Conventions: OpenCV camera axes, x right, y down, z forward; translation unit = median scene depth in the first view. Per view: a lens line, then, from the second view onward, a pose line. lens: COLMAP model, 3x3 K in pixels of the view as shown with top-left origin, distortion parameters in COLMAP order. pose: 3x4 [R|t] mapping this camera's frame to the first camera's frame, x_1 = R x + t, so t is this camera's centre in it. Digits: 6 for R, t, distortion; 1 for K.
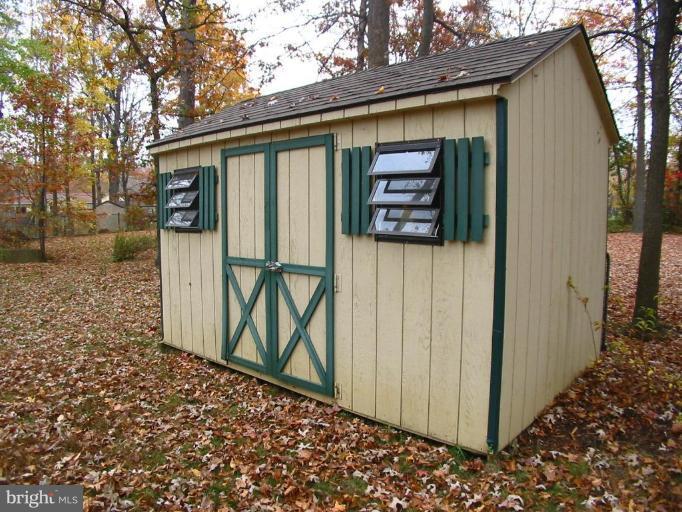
lens RADIAL K [[501.6, 0, 341.0], [0, 501.6, 256.0], [0, 0, 1]] dist [-0.194253, 0.092478]
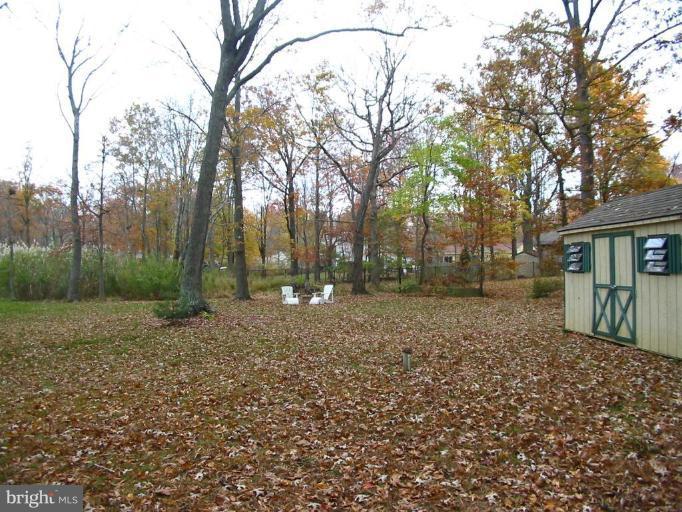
lens RADIAL K [[501.6, 0, 341.0], [0, 501.6, 256.0], [0, 0, 1]] dist [-0.194253, 0.092478]
pose [[0.698035, -0.028003, -0.715516, 0.499456], [-0.041829, 0.995934, -0.079784, 0.094171], [0.714841, 0.085621, 0.694026, -1.268482]]
